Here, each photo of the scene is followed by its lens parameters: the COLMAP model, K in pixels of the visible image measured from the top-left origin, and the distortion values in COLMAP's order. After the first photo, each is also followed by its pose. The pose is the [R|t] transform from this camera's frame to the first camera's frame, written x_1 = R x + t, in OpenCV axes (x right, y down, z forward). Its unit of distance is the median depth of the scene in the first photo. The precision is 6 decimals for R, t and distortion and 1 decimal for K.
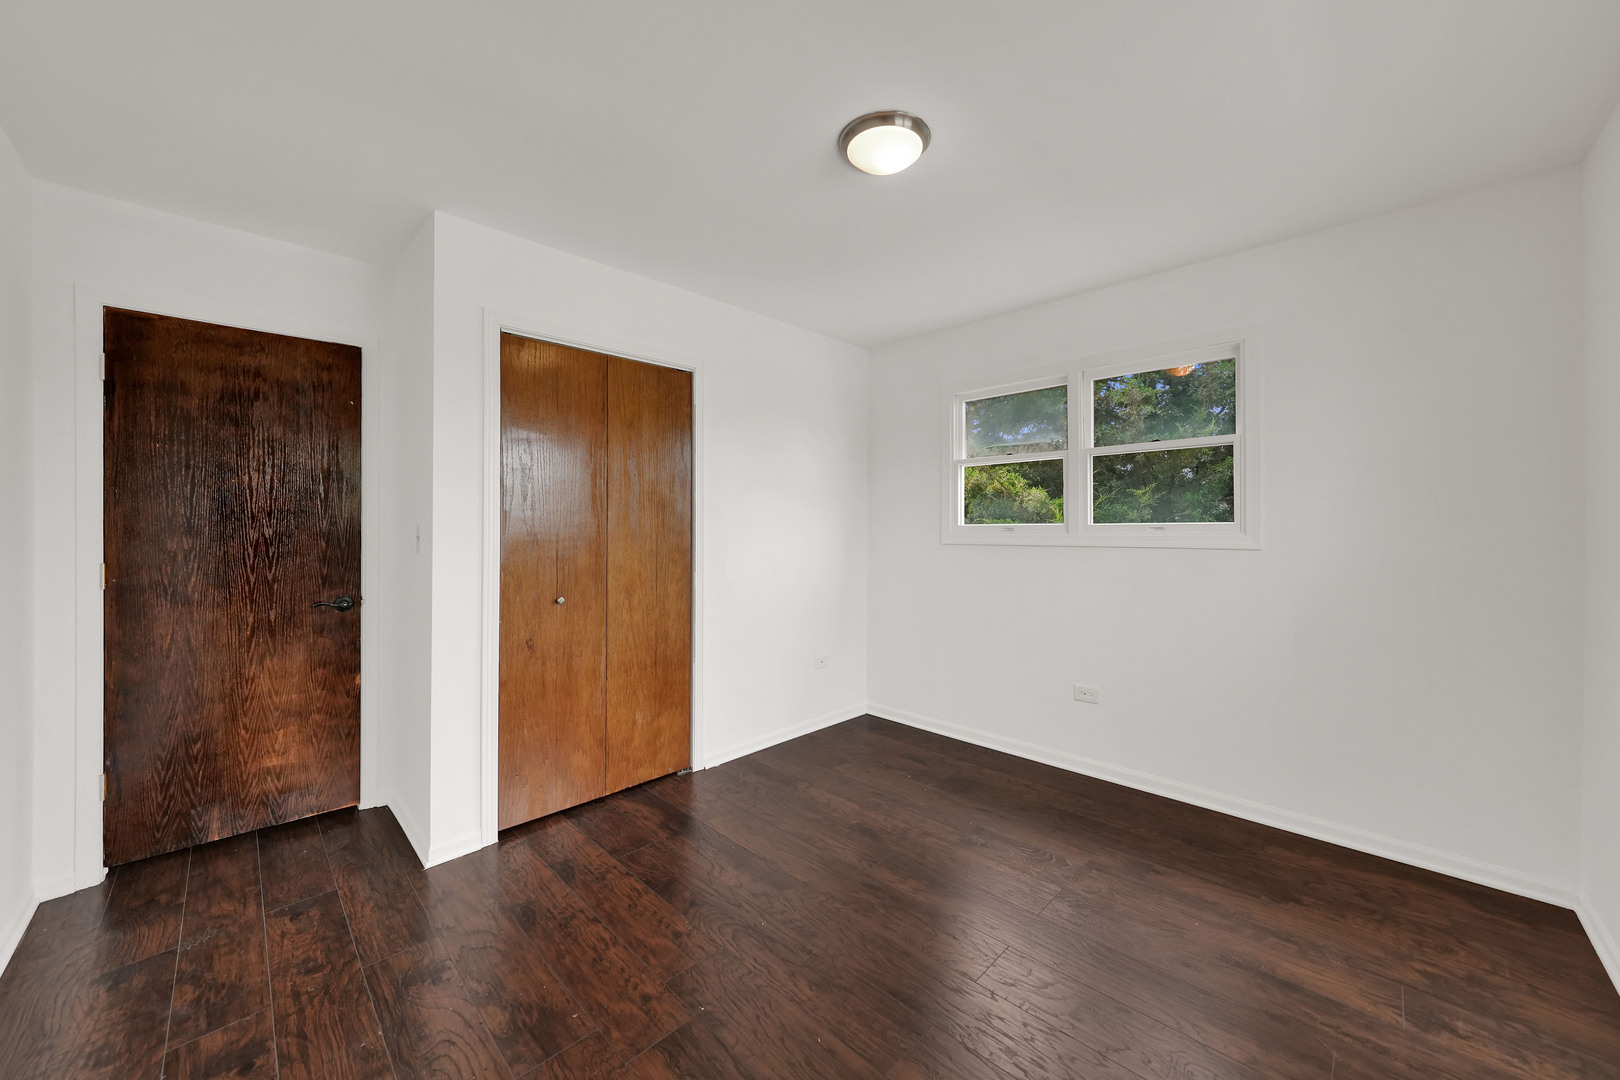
lens RADIAL K [[578.9, 0, 810.0], [0, 578.9, 540.0], [0, 0, 1]] dist [0.000091, 0.000060]
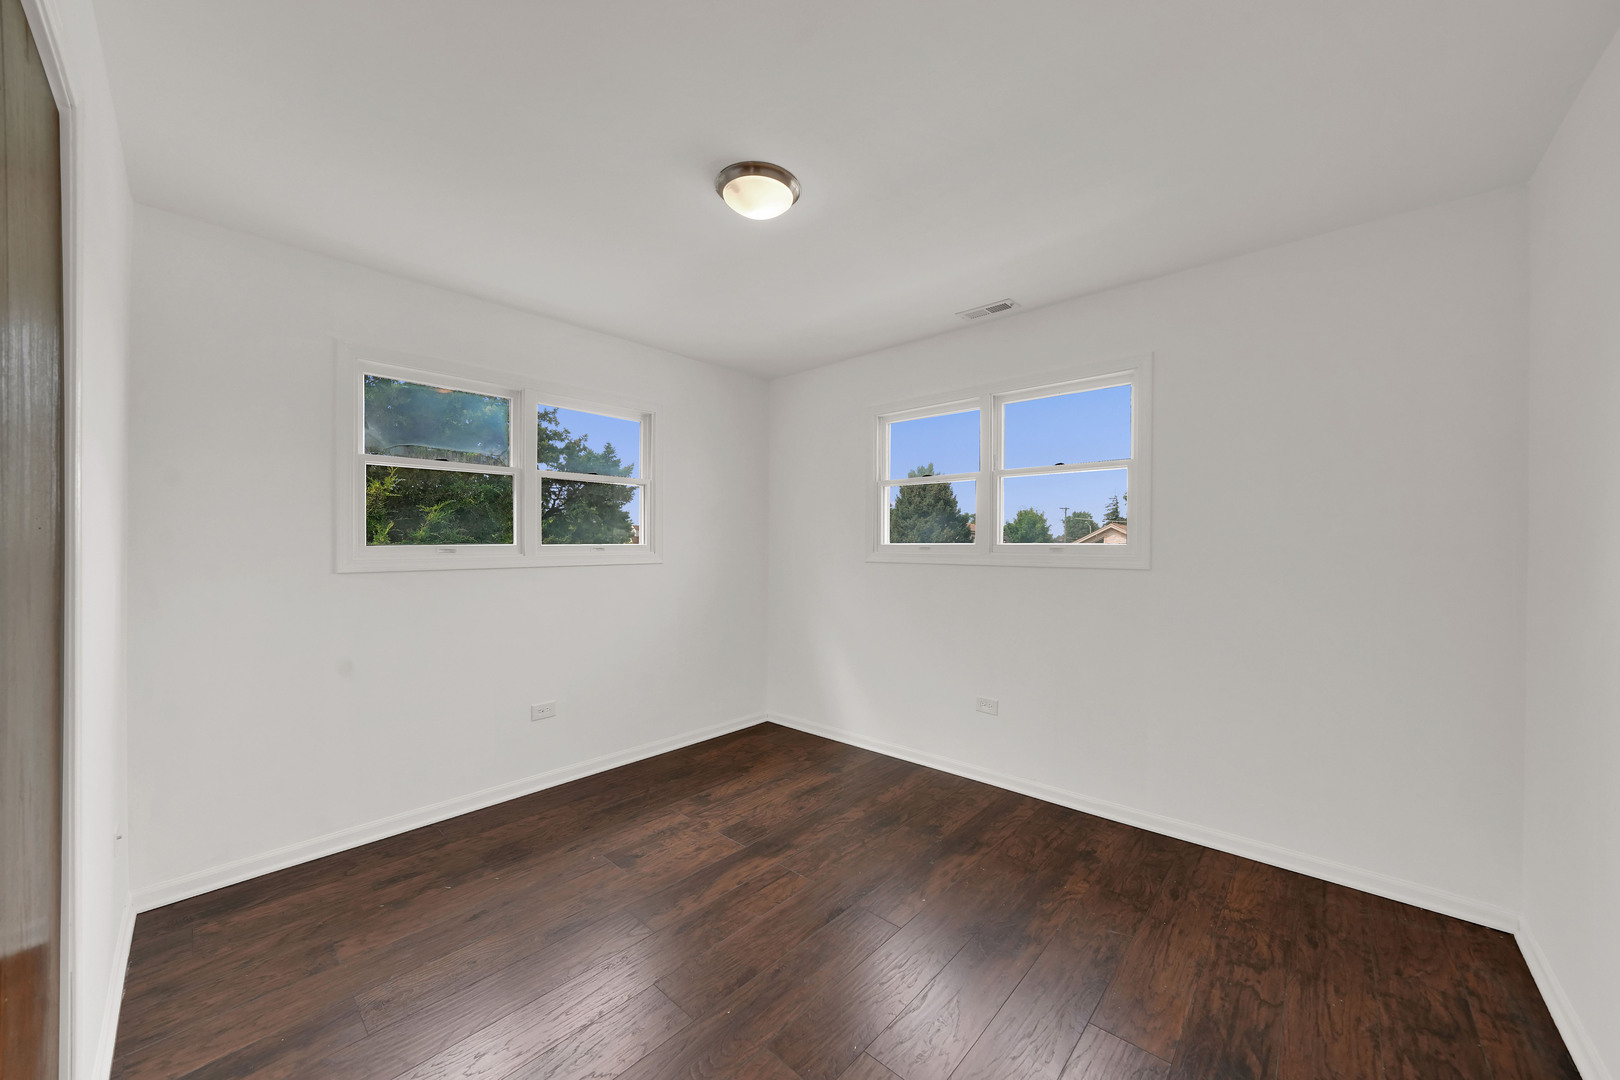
lens RADIAL K [[597.1, 0, 809.4], [0, 597.1, 564.2], [0, 0, 1]] dist [-0.000623, -0.000007]
pose [[-0.009688, -0.033492, 0.999392, -0.645780], [0.028287, 0.999030, 0.033754, -0.015972], [-0.999553, 0.028597, -0.008731, 0.601224]]
